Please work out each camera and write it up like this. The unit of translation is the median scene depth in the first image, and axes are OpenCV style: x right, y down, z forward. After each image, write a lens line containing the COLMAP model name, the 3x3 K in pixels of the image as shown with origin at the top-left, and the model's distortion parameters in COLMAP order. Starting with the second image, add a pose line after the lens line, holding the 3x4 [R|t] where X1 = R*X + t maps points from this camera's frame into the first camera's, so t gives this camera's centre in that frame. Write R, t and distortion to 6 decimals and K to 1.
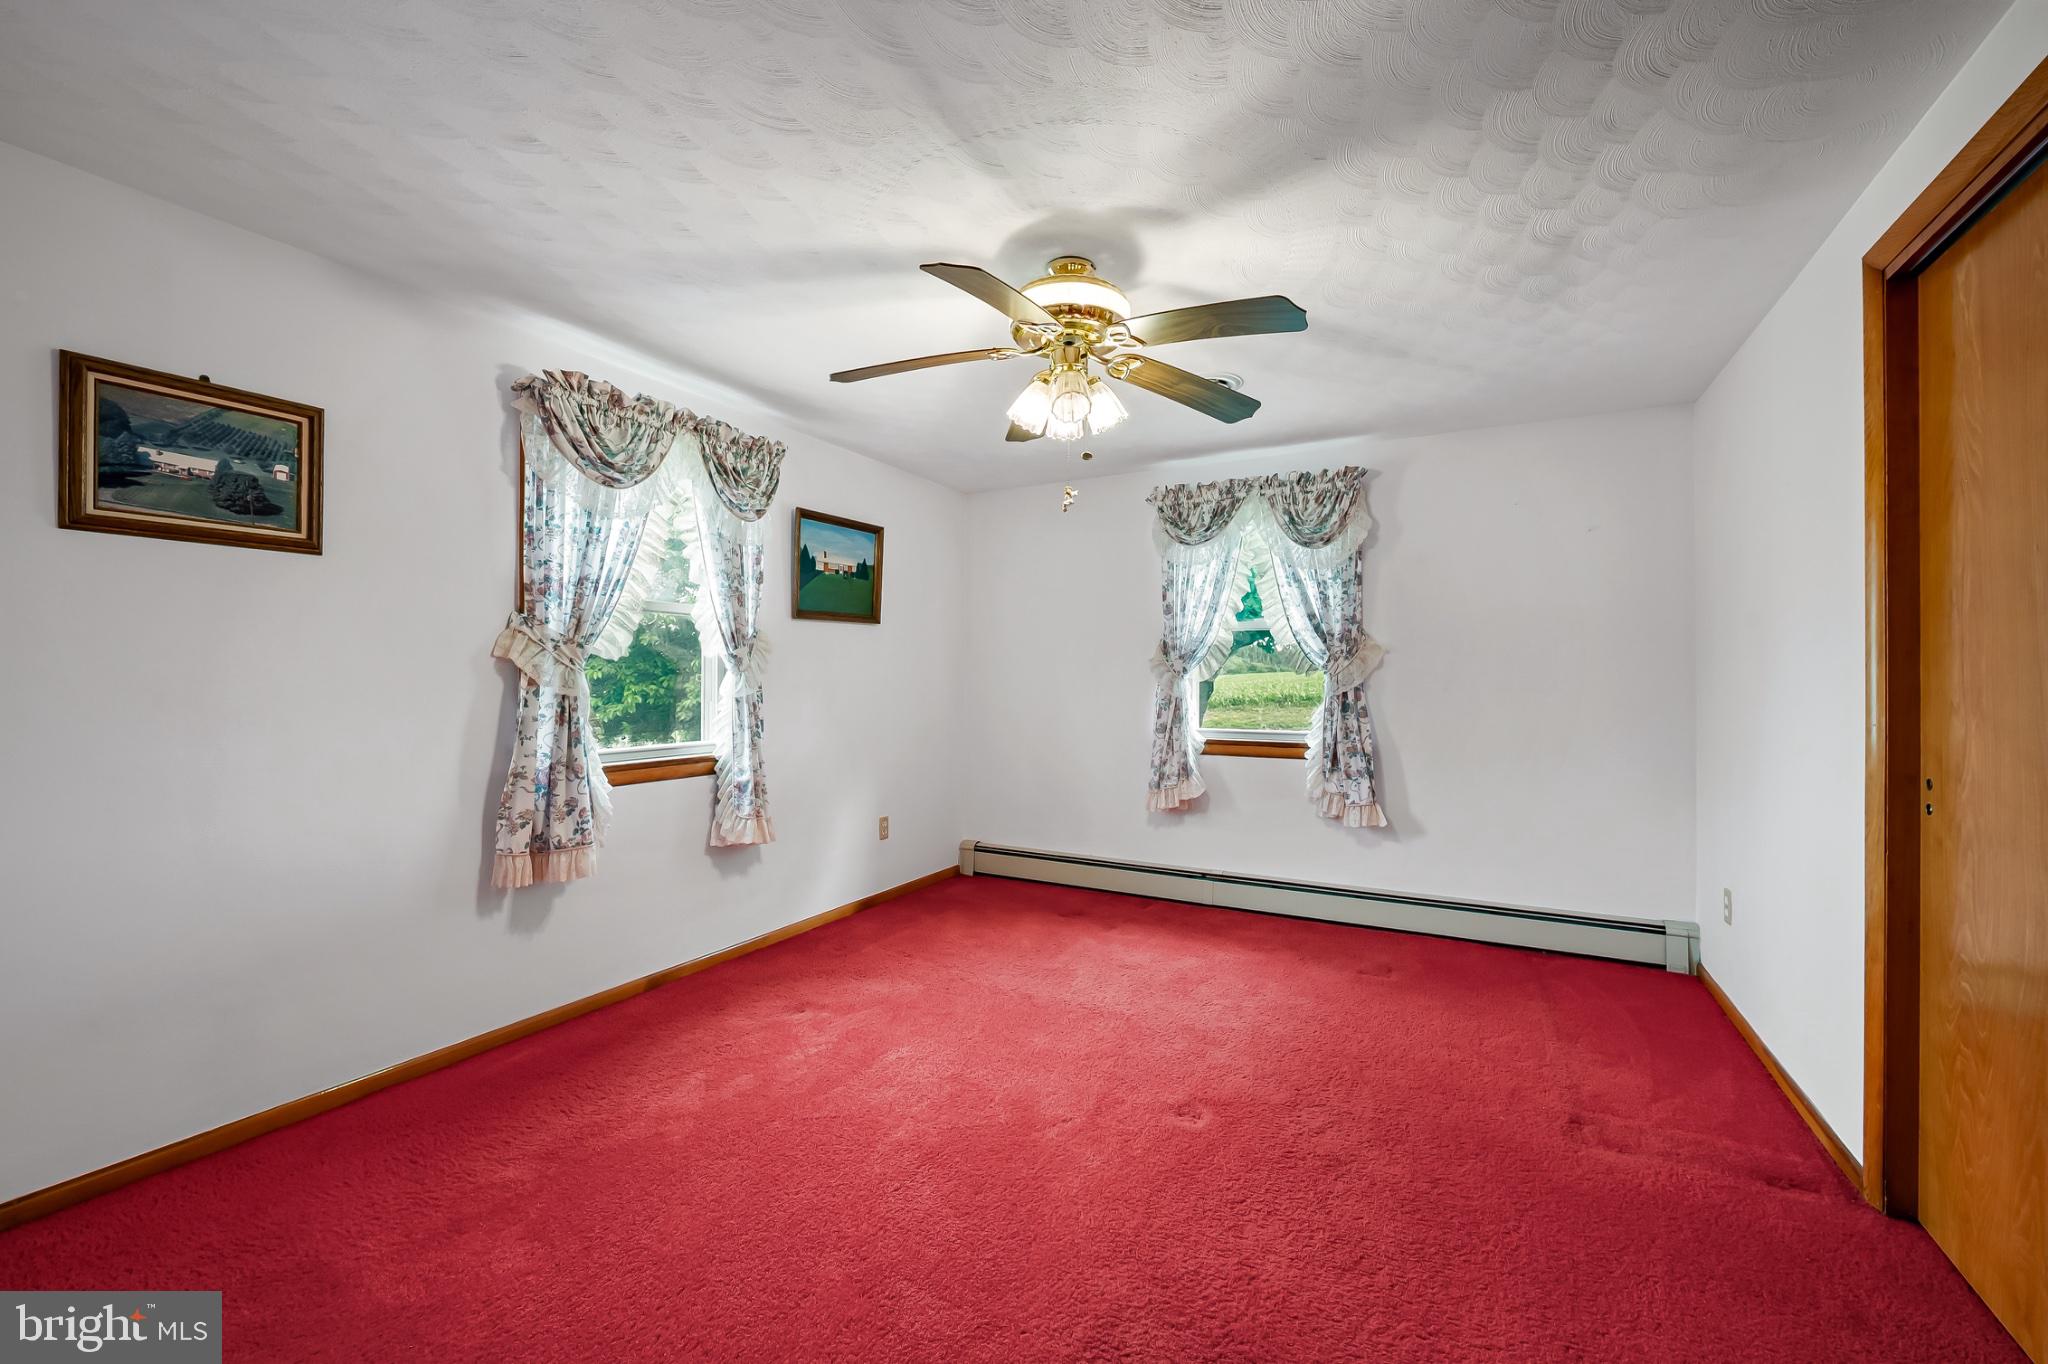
lens RADIAL K [[823.0, 0, 1021.9], [0, 823.0, 690.2], [0, 0, 1]] dist [-0.009466, -0.000031]
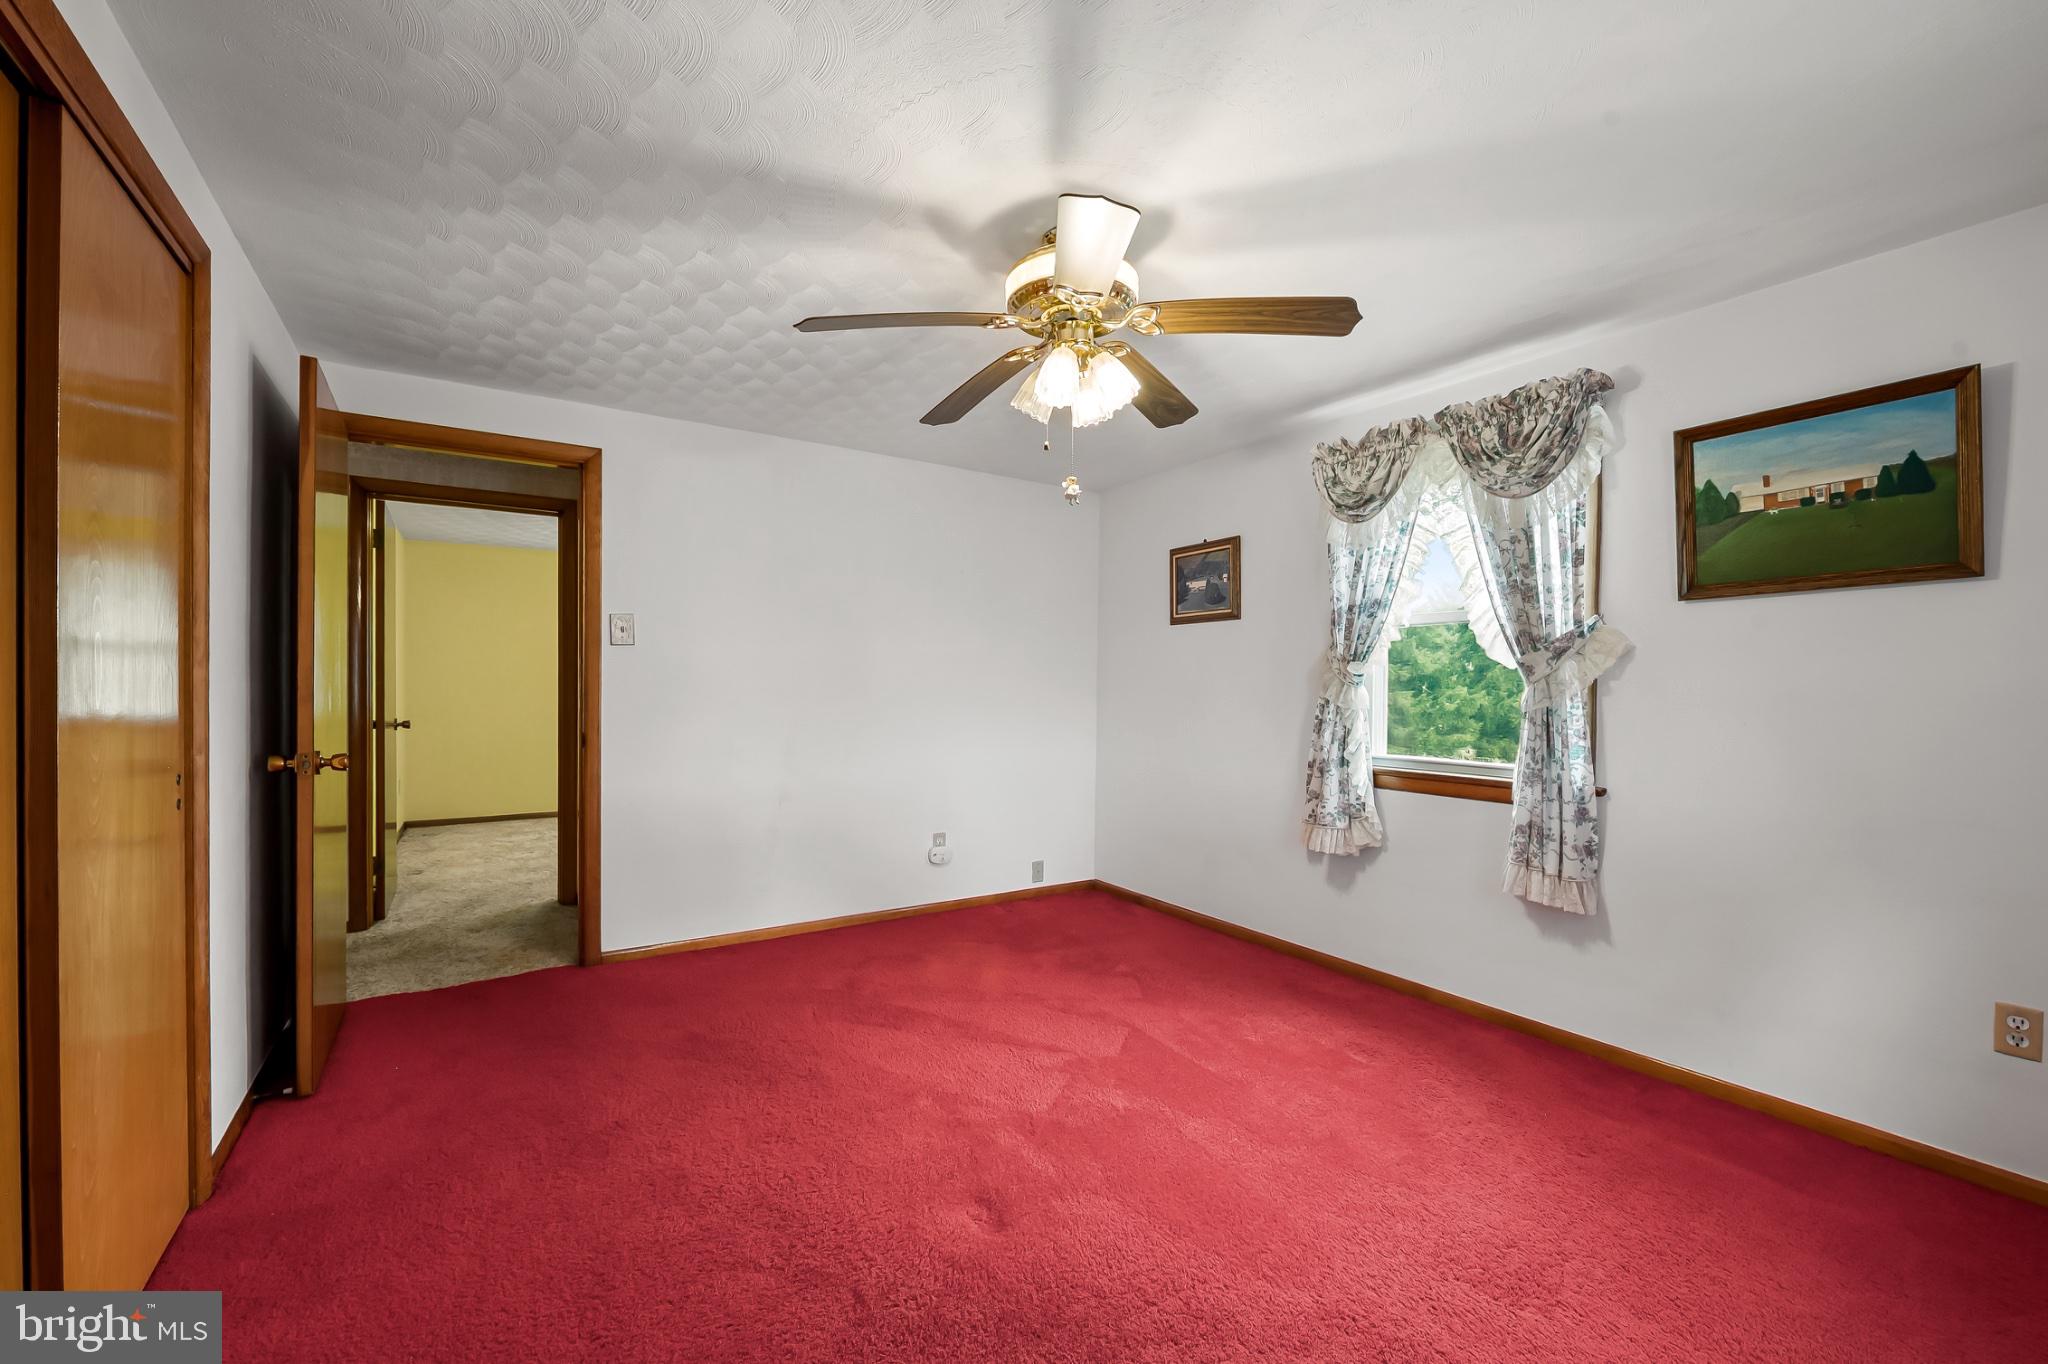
lens RADIAL K [[823.0, 0, 1021.9], [0, 823.0, 690.2], [0, 0, 1]] dist [-0.009466, -0.000031]
pose [[-0.467933, 0.001558, -0.883762, 0.657357], [-0.015924, 0.999821, 0.010194, -0.016721], [0.883620, 0.018844, -0.467825, 1.011925]]
